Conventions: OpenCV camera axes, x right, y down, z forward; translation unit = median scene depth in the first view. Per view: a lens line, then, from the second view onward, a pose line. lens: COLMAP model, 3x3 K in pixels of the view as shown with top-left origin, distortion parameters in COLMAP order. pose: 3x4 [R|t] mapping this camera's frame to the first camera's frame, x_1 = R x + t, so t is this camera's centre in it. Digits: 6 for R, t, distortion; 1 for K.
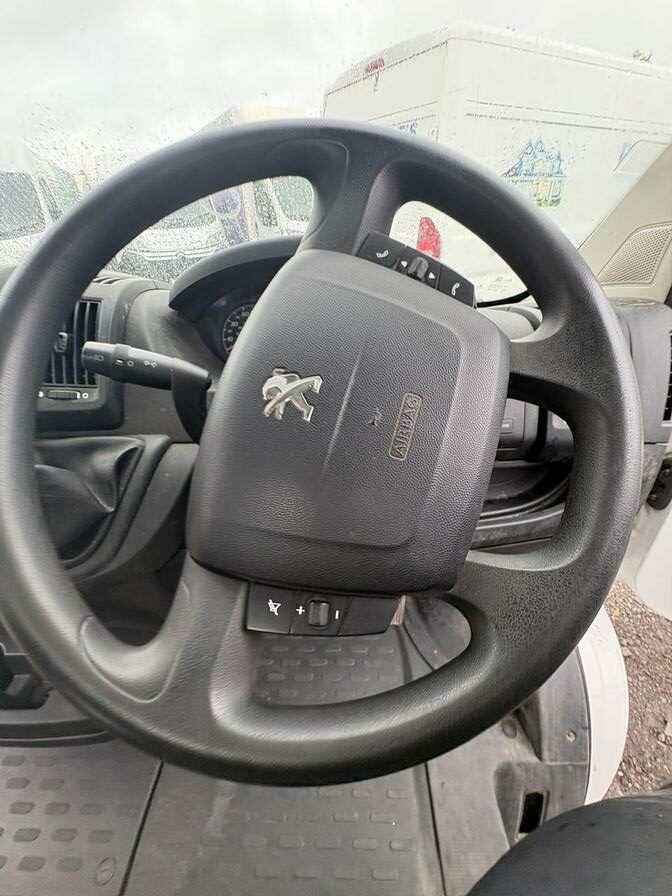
lens RADIAL K [[358.7, 0, 333.3], [0, 358.7, 445.0], [0, 0, 1]] dist [-0.000519, -0.000050]
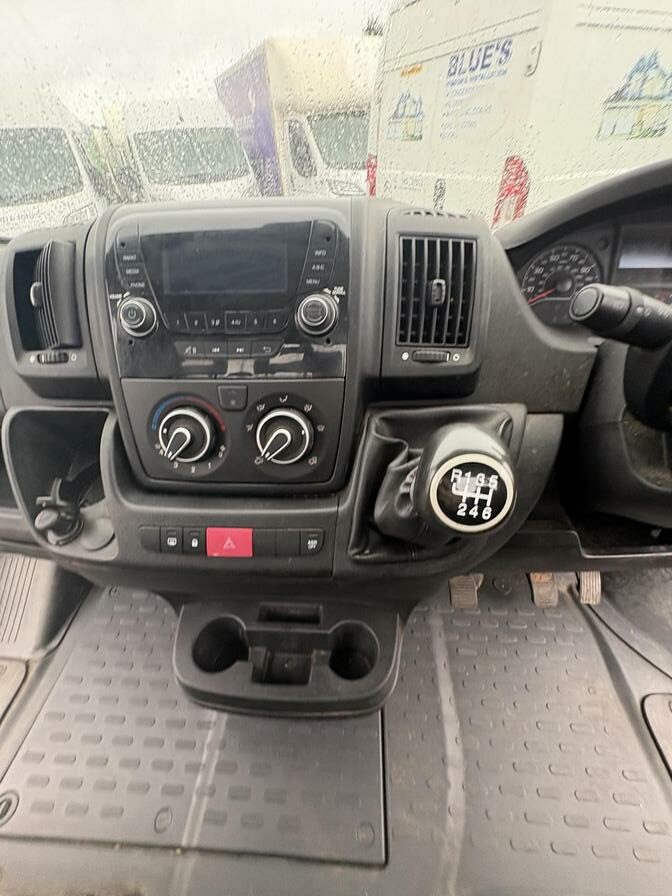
lens RADIAL K [[358.7, 0, 338.8], [0, 358.7, 447.5], [0, 0, 1]] dist [-0.000519, -0.000050]
pose [[0.998425, 0.002351, -0.056053, -0.649900], [0.003125, 0.995240, 0.097408, -0.007119], [0.056016, -0.097430, 0.993665, 0.089492]]
